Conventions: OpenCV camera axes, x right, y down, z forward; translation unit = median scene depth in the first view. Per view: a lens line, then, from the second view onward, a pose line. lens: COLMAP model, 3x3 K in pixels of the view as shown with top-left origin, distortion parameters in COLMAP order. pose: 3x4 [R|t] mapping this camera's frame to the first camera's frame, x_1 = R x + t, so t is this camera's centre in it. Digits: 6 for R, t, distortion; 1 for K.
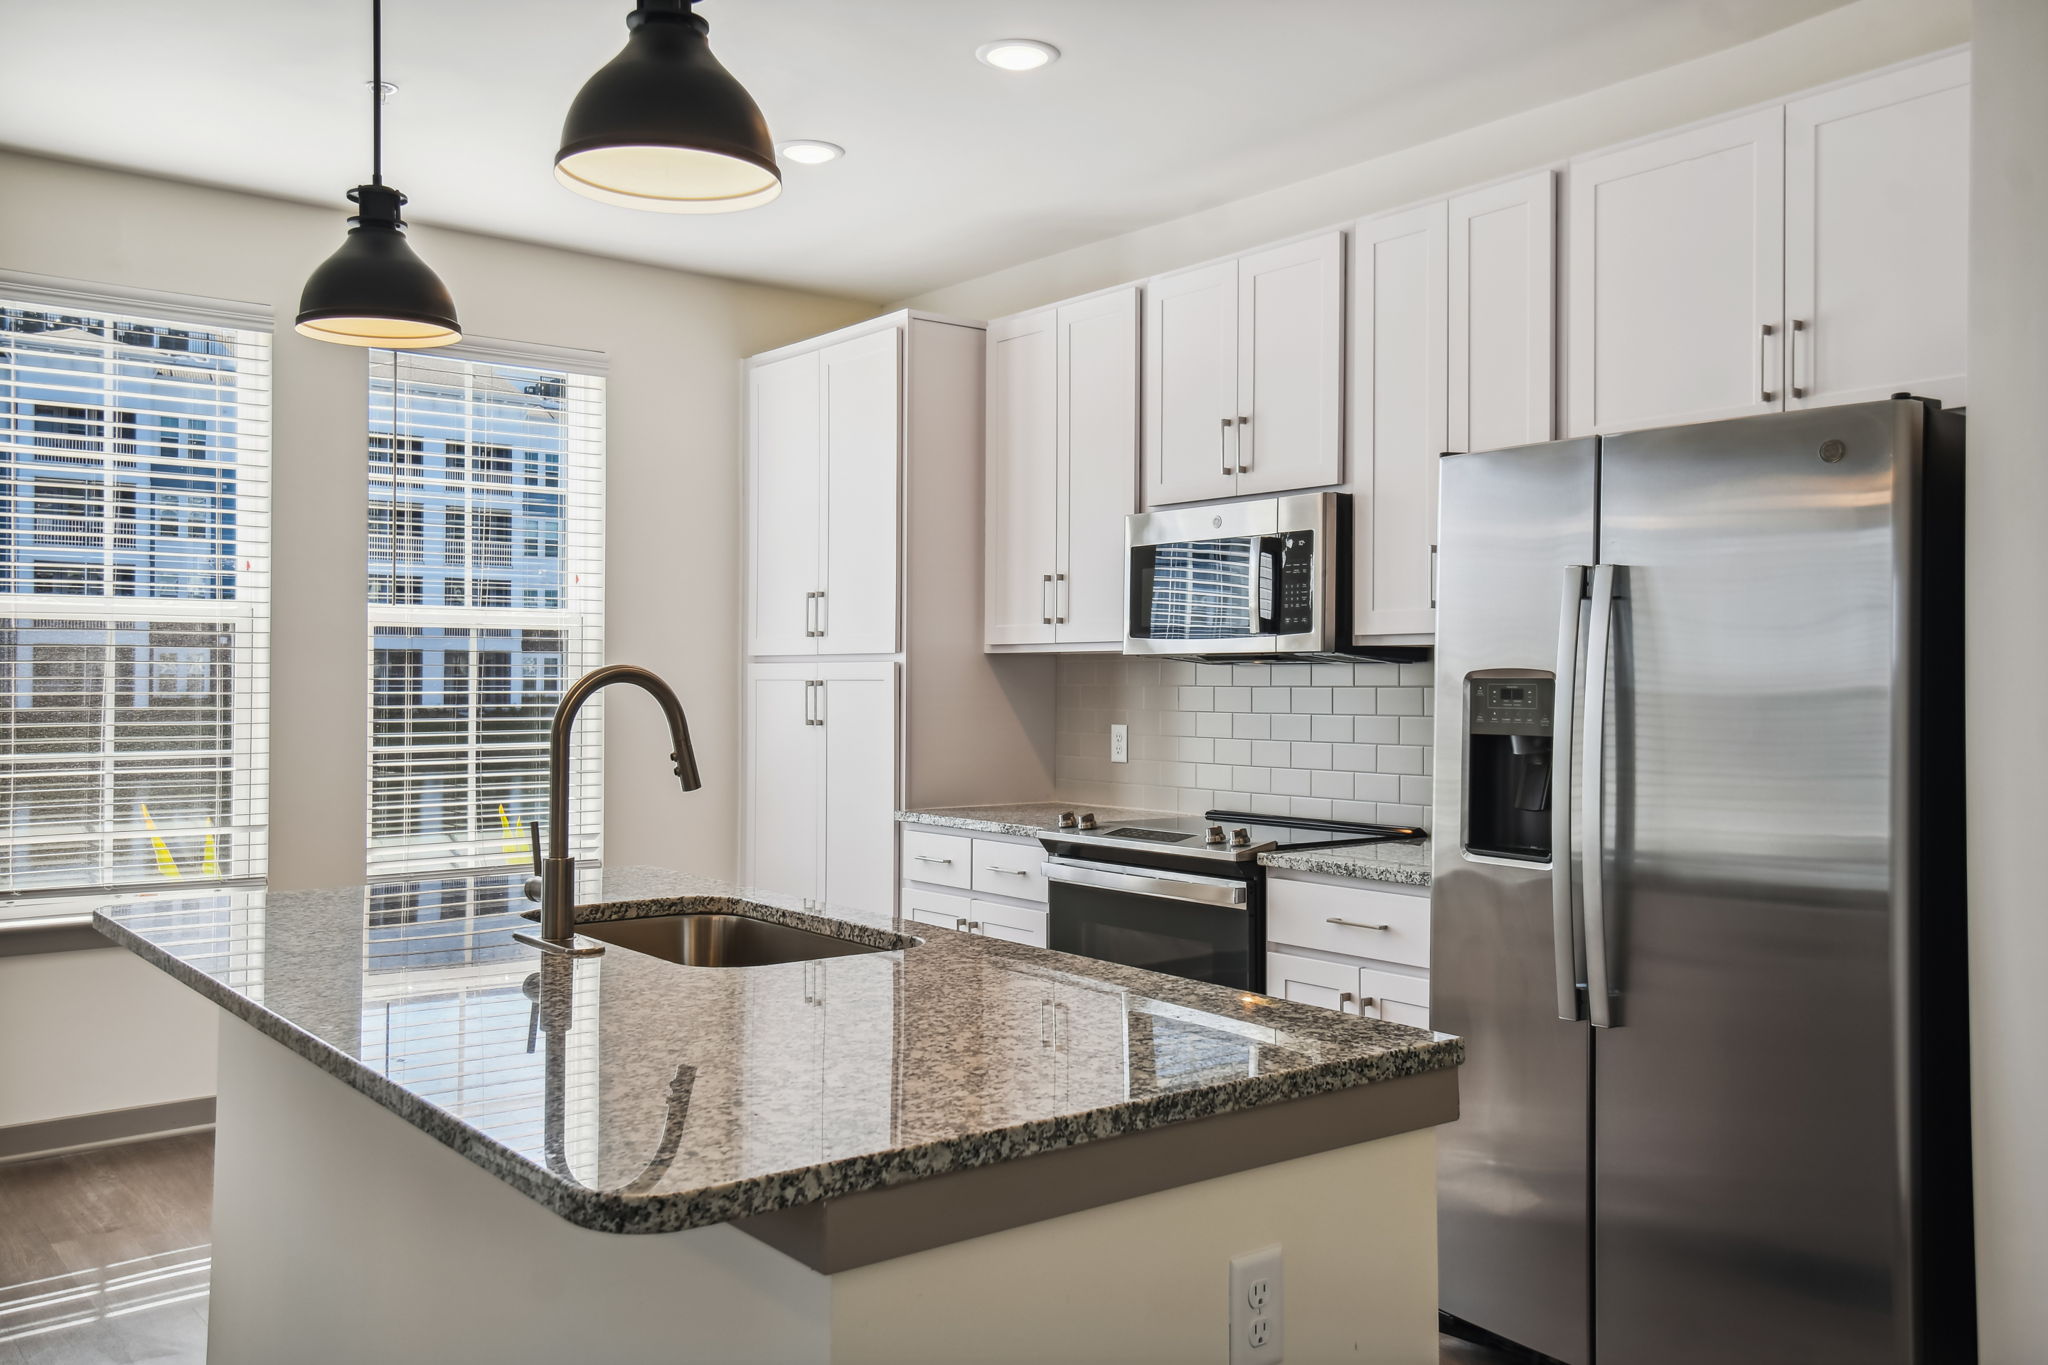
lens RADIAL K [[1664.4, 0, 1017.8], [0, 1664.4, 677.1], [0, 0, 1]] dist [0.005299, 0.005015]
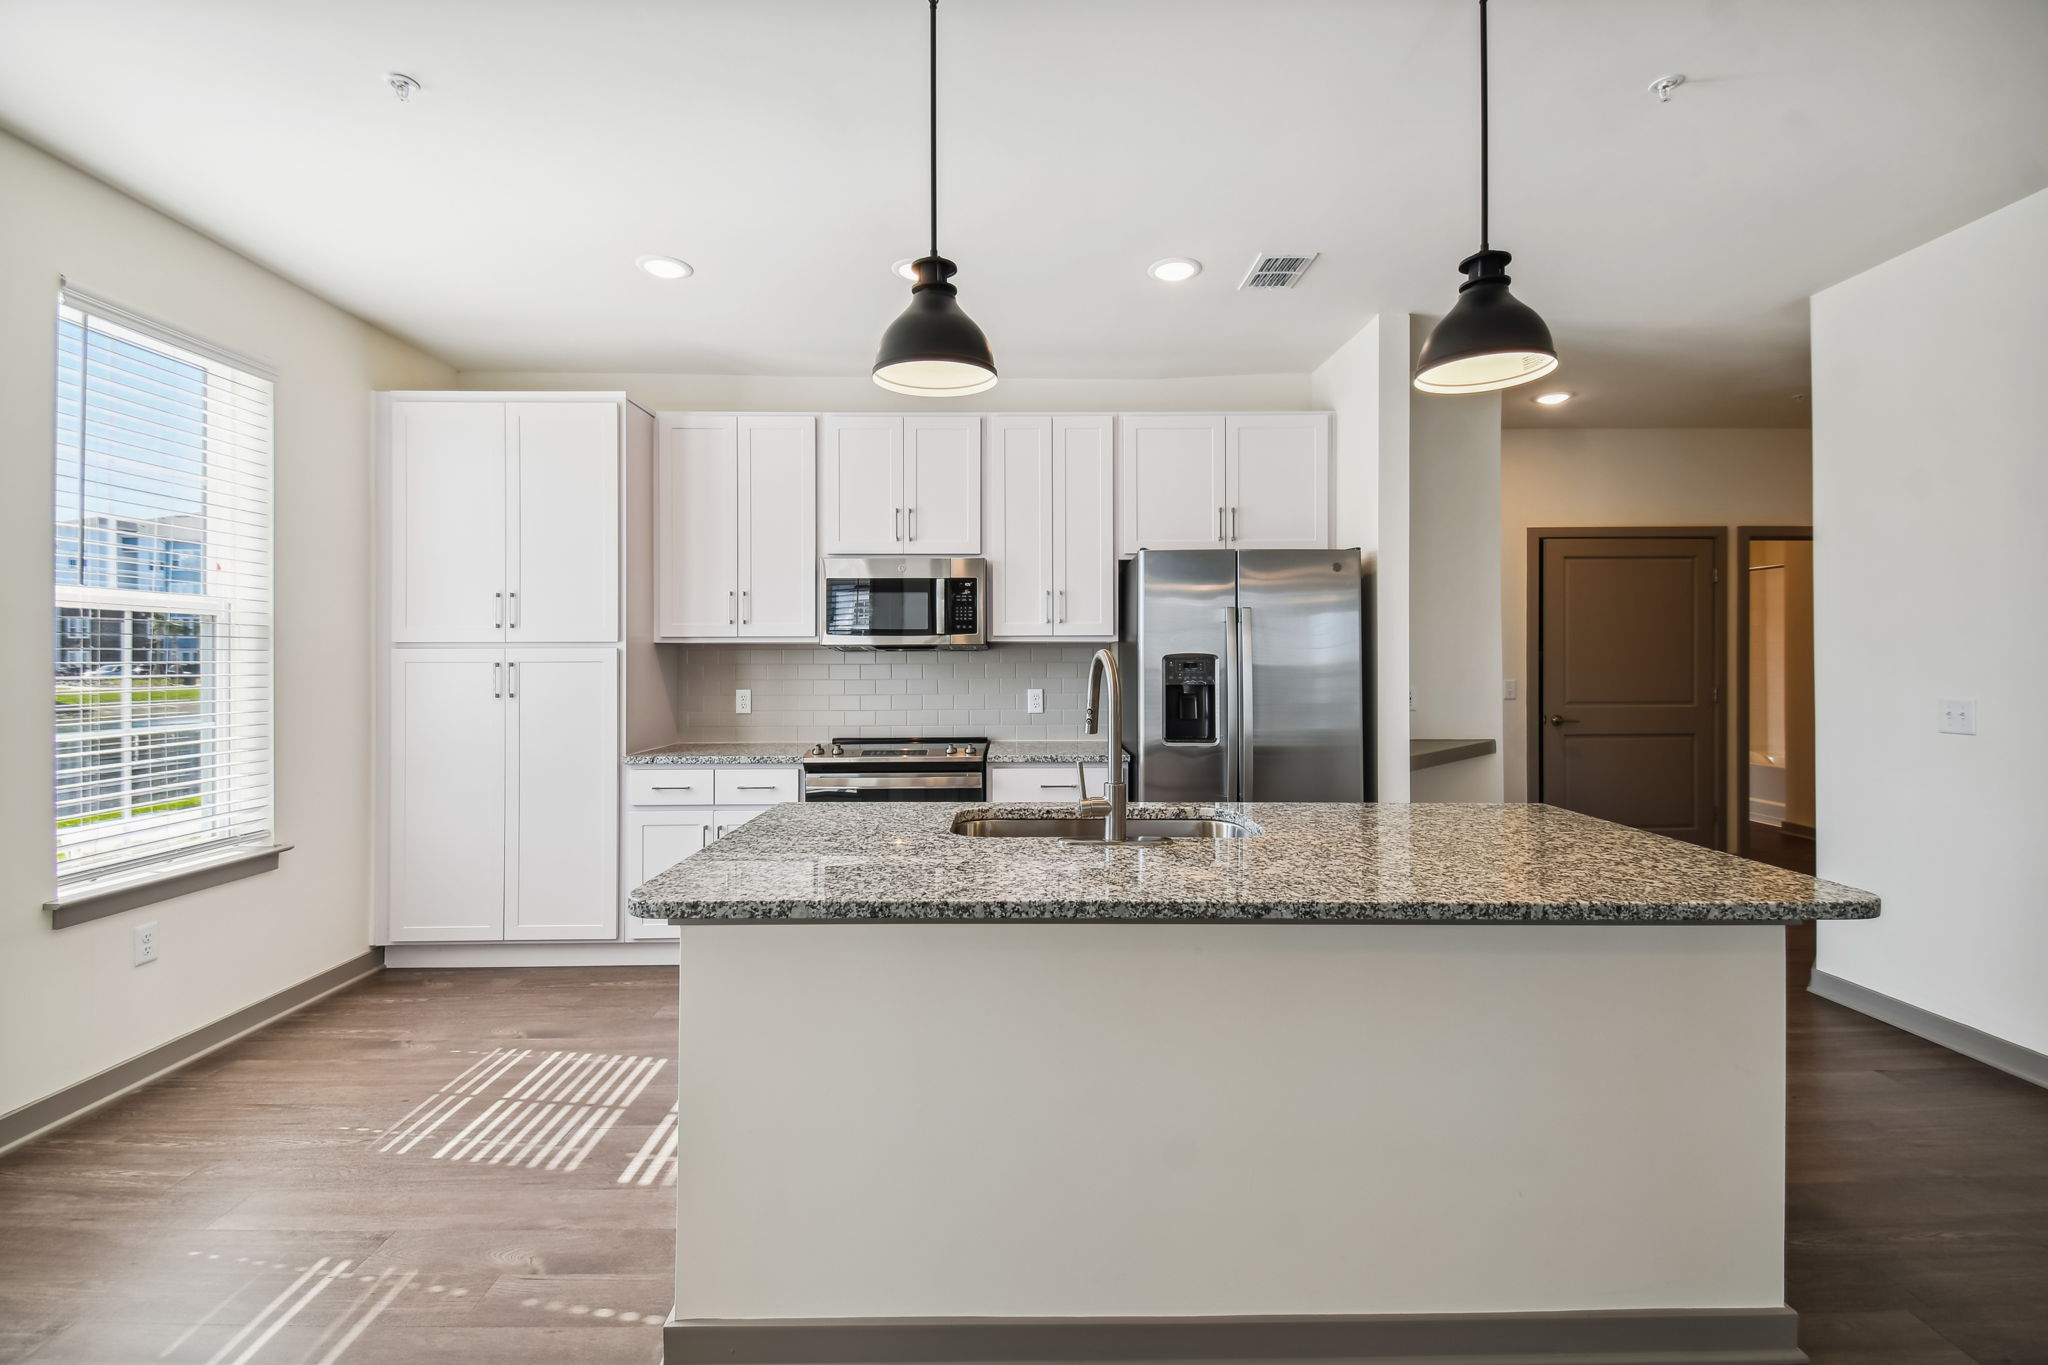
lens RADIAL K [[852.1, 0, 1037.0], [0, 852.1, 662.5], [0, 0, 1]] dist [0.000610, -0.000225]
pose [[0.599794, -0.005506, 0.800136, -0.425992], [0.004125, 0.999984, 0.003790, 0.001185], [-0.800144, 0.001027, 0.599807, 0.306058]]
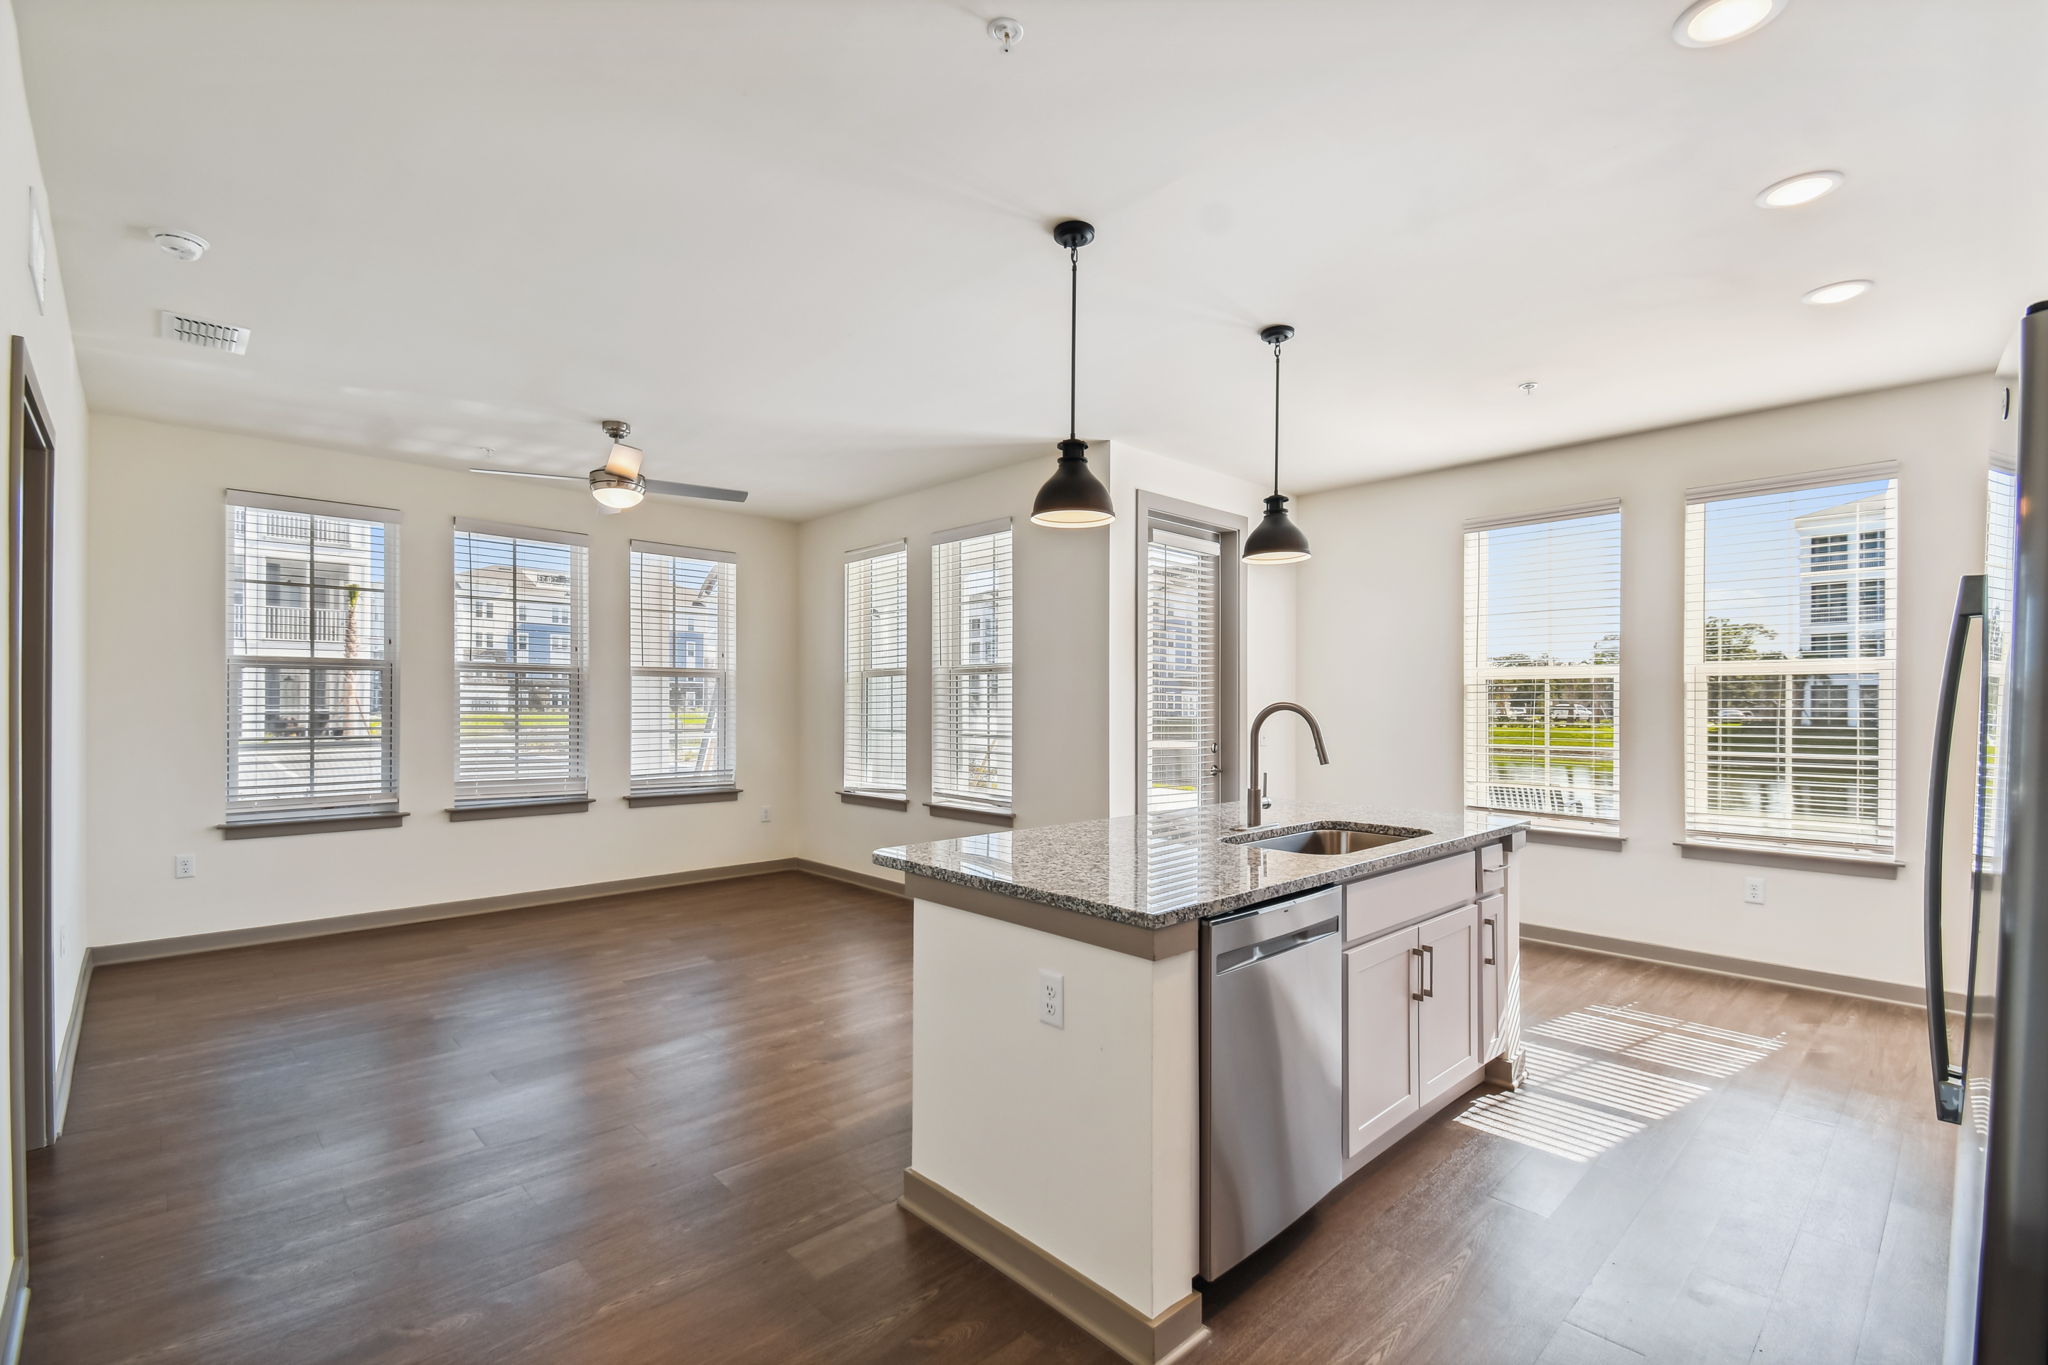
lens RADIAL K [[875.0, 0, 1017.2], [0, 875.0, 702.8], [0, 0, 1]] dist [-0.001177, -0.000098]
pose [[0.118644, -0.005100, -0.992924, 0.411185], [-0.000446, 0.999986, -0.005189, -0.000091], [0.992937, 0.001058, 0.118640, 0.265821]]
